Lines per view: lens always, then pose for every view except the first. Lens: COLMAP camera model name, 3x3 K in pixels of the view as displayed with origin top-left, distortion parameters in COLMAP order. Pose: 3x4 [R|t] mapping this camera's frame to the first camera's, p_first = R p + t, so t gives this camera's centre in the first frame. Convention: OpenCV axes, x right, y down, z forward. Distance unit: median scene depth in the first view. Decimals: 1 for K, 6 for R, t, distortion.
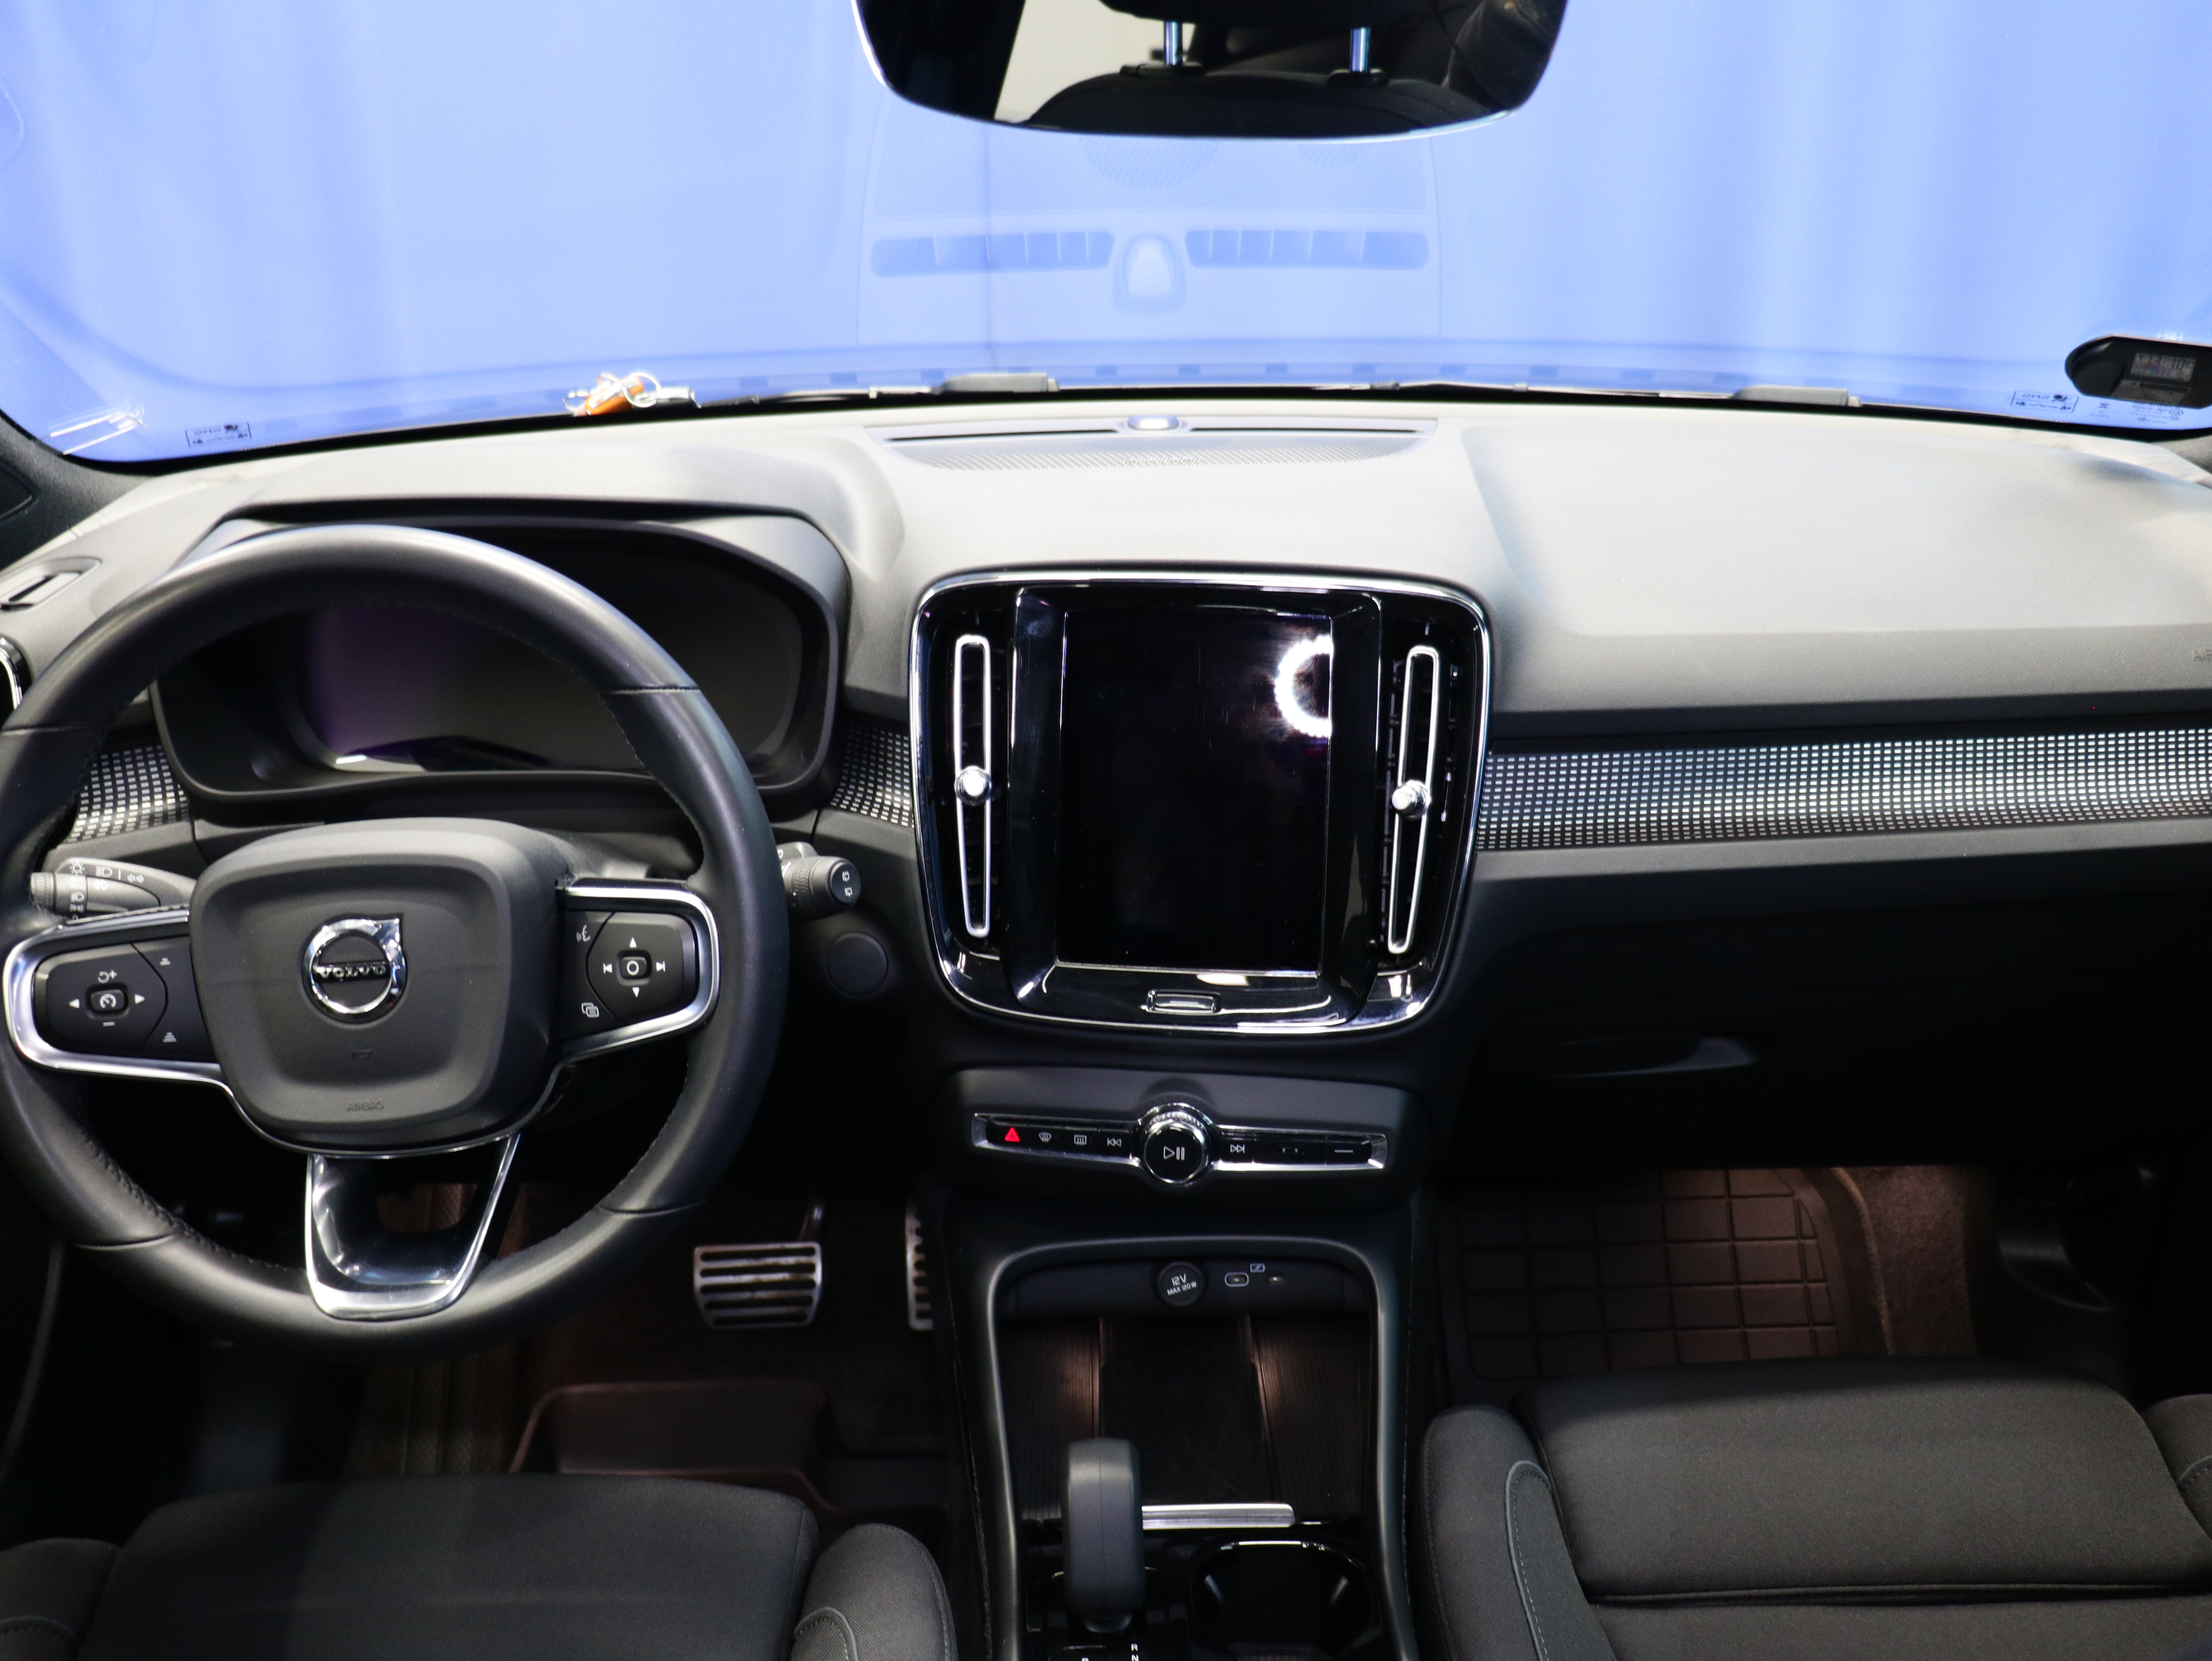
lens RADIAL K [[1956.6, 0, 1101.0], [0, 1956.6, 842.6], [0, 0, 1]] dist [-0.041862, 0.059243]
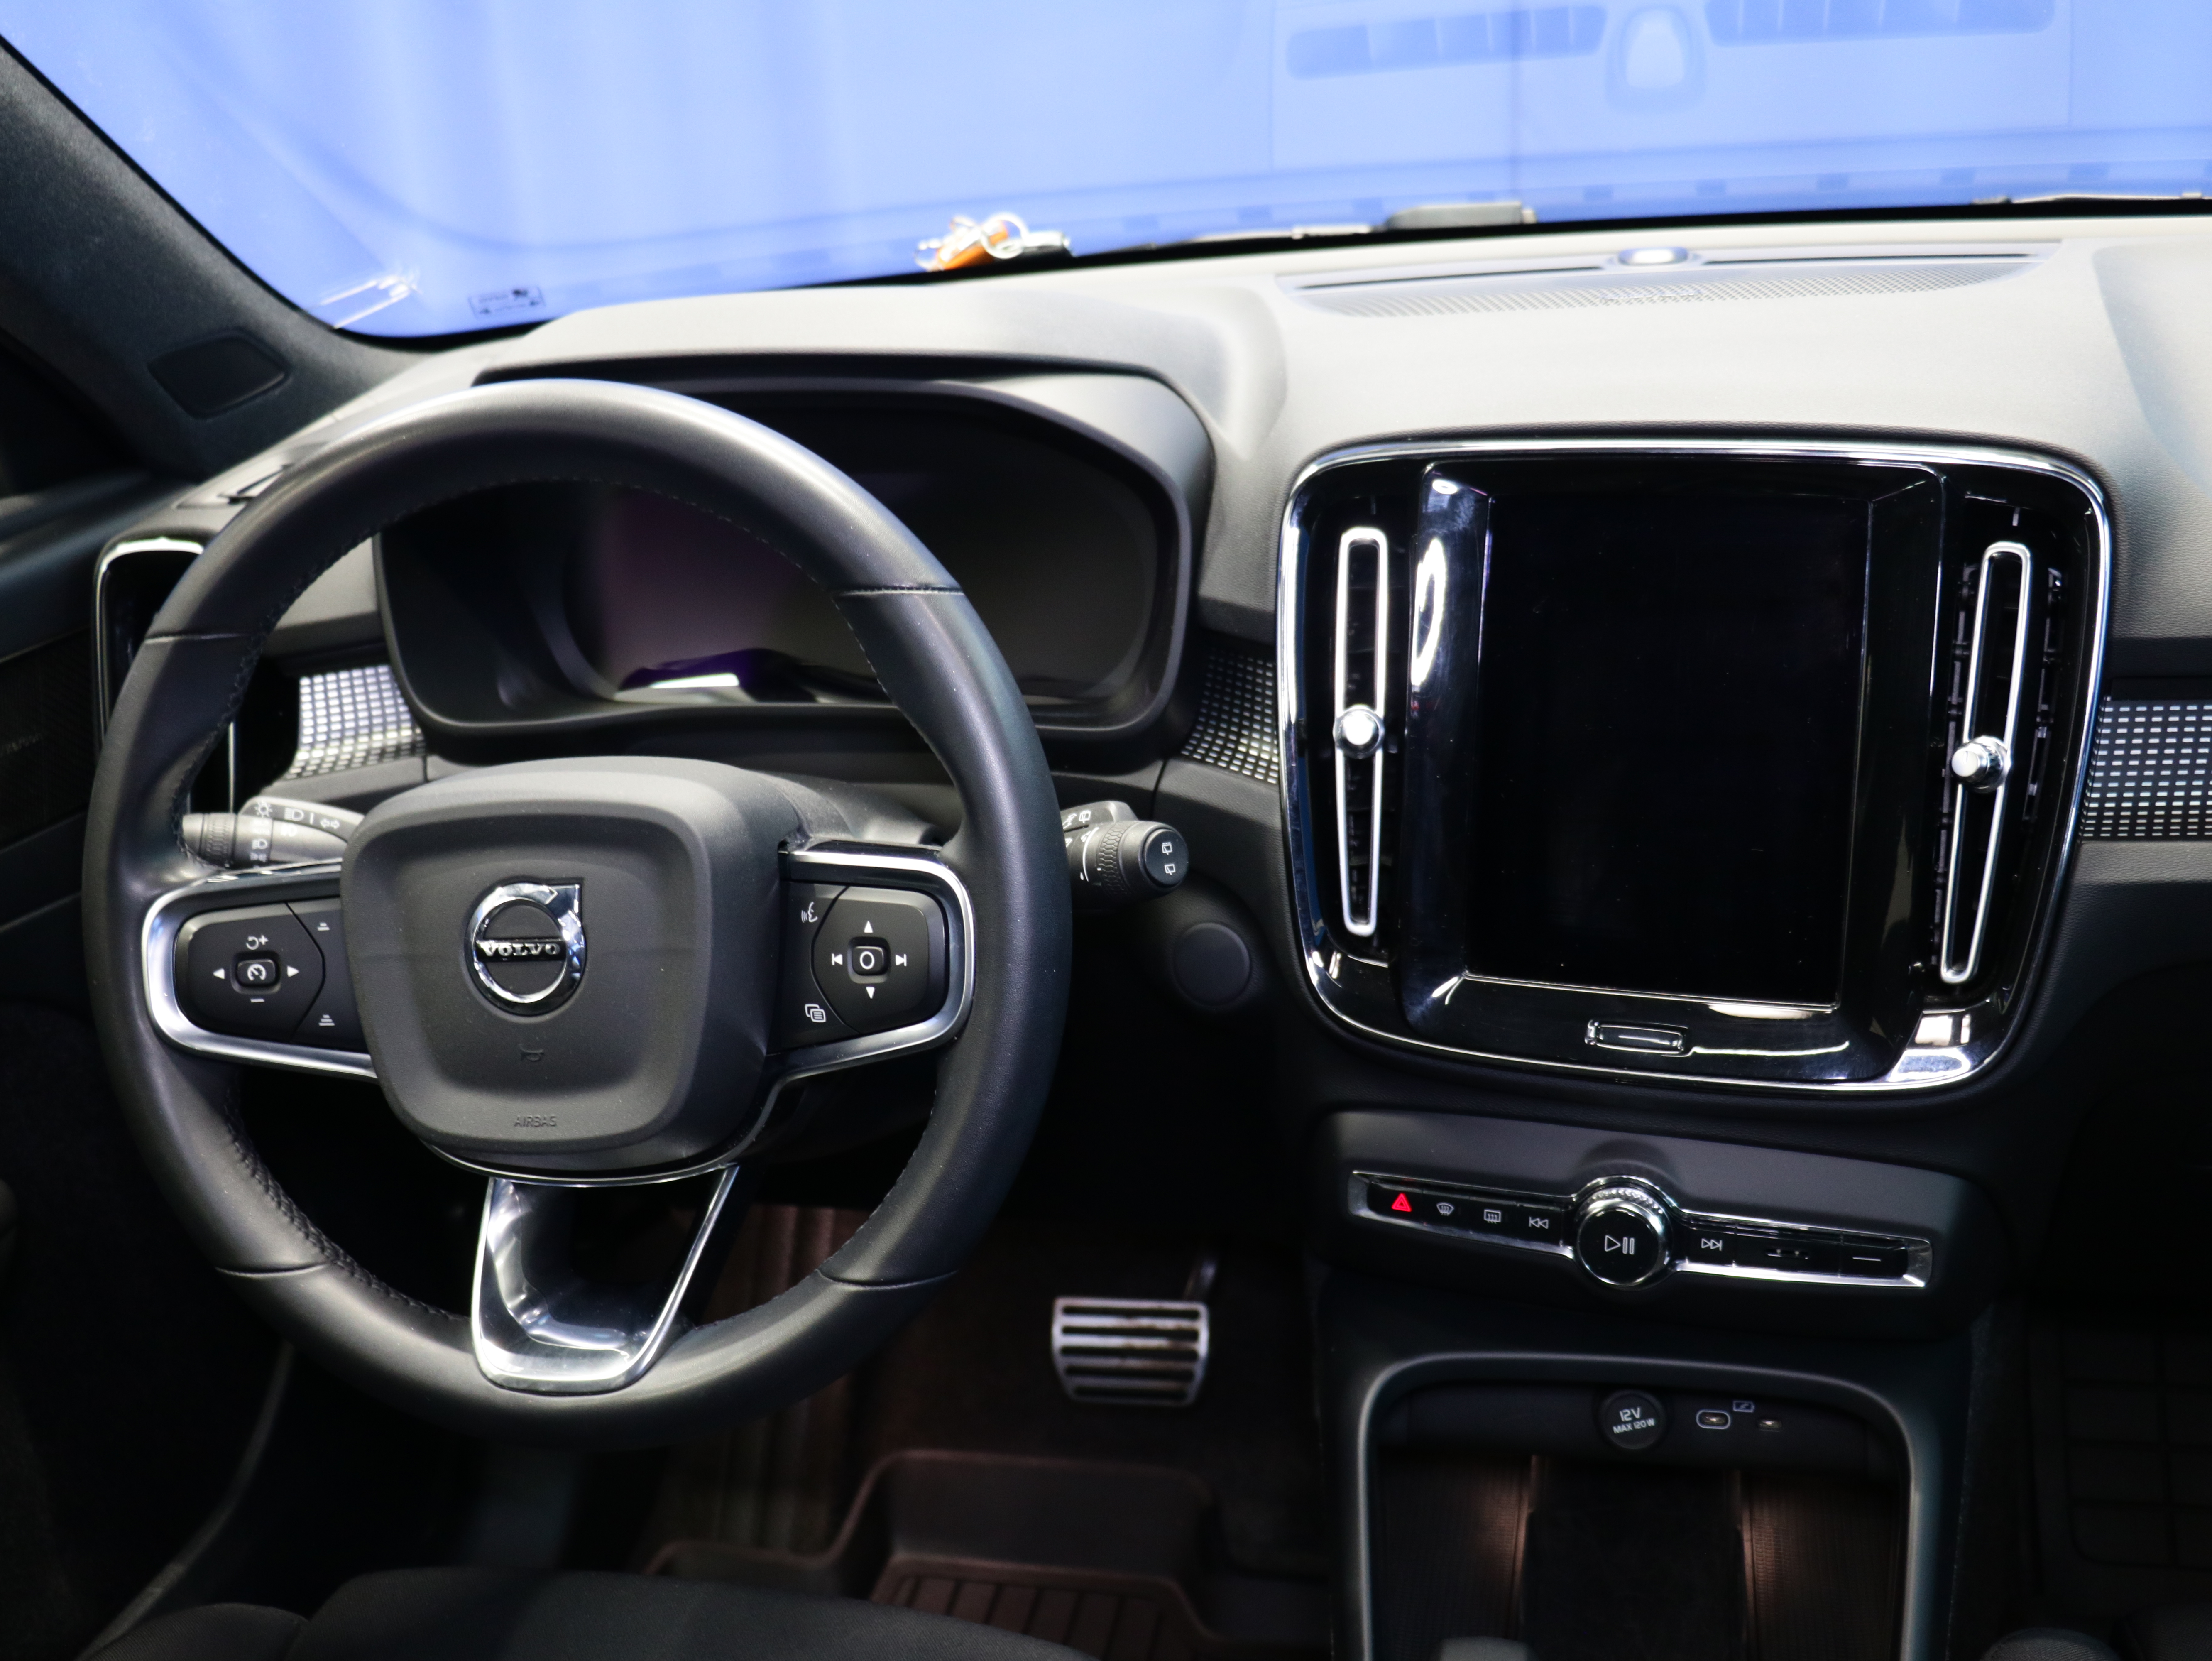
lens RADIAL K [[2228.0, 0, 1100.2], [0, 2228.0, 834.6], [0, 0, 1]] dist [-0.030683, 0.000000]
pose [[0.968364, 0.030133, -0.247714, 0.049403], [-0.027379, 0.999519, 0.014559, 0.000438], [0.248034, -0.007316, 0.968724, 0.154370]]
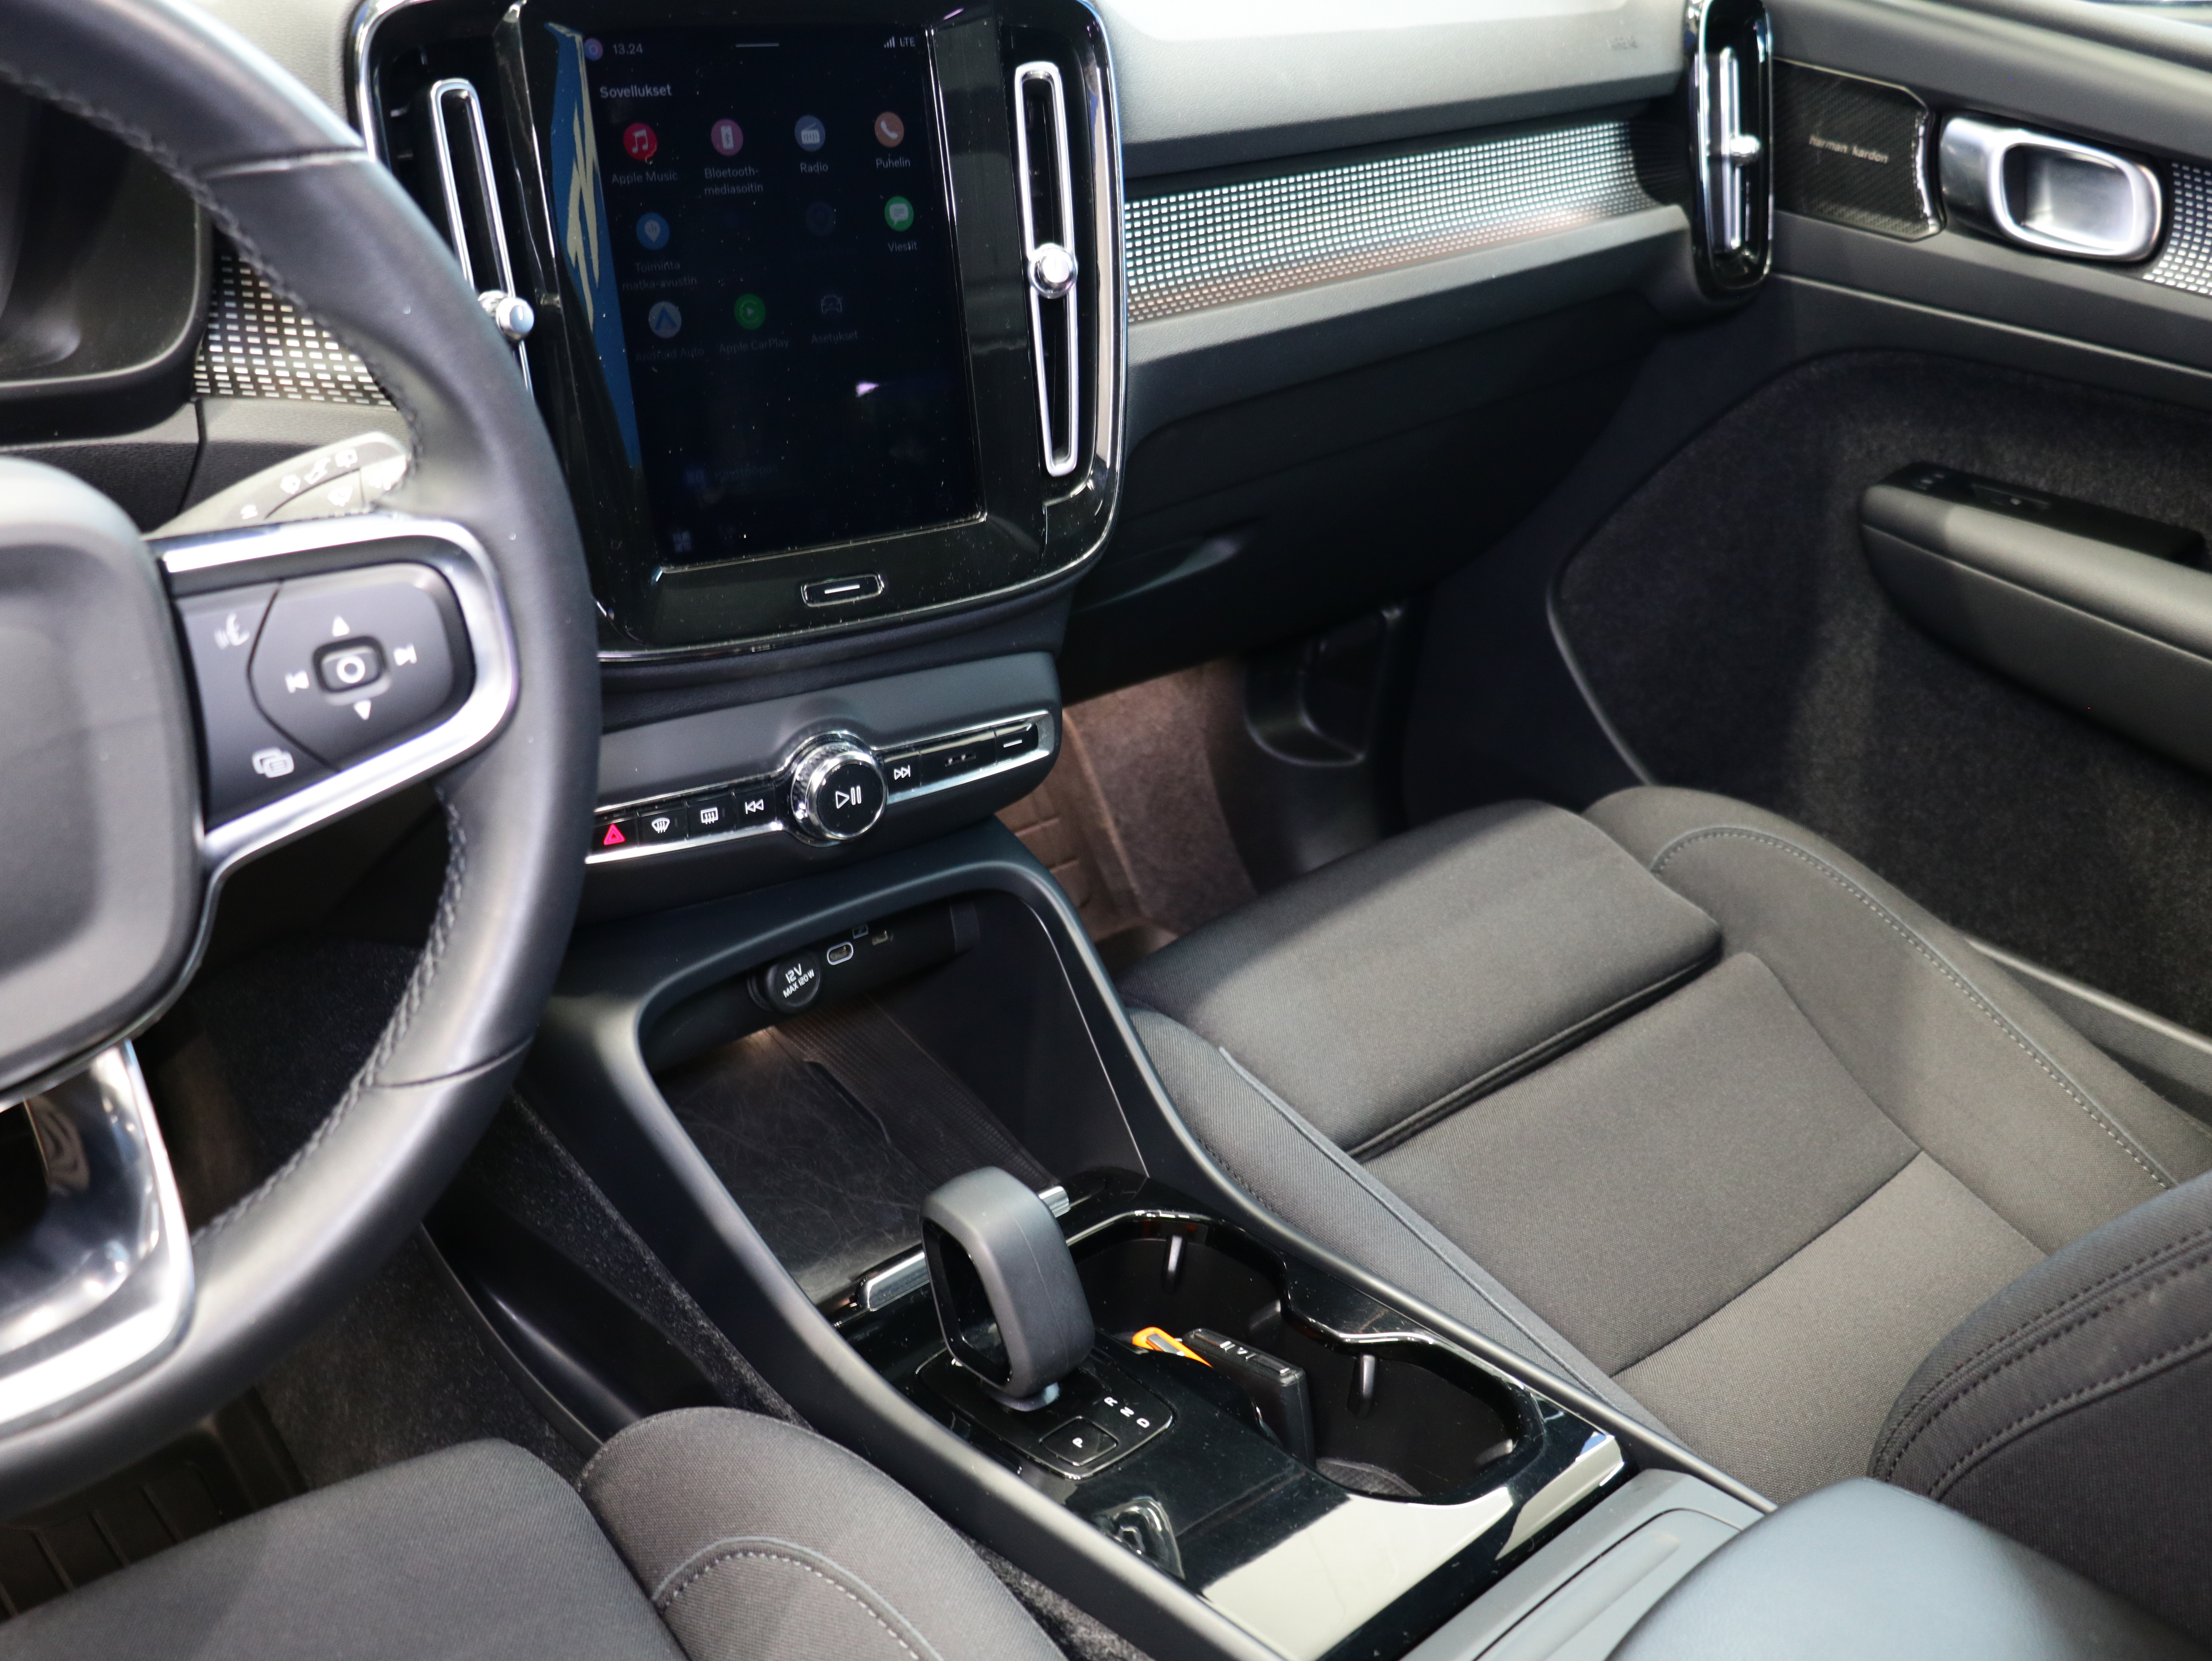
lens RADIAL K [[2228.0, 0, 1105.5], [0, 2228.0, 827.5], [0, 0, 1]] dist [-0.030683, 0.000000]
pose [[0.739501, -0.253644, 0.623541, -0.406193], [0.139499, 0.963931, 0.226666, -0.005793], [-0.658543, -0.080636, 0.748211, 0.305297]]
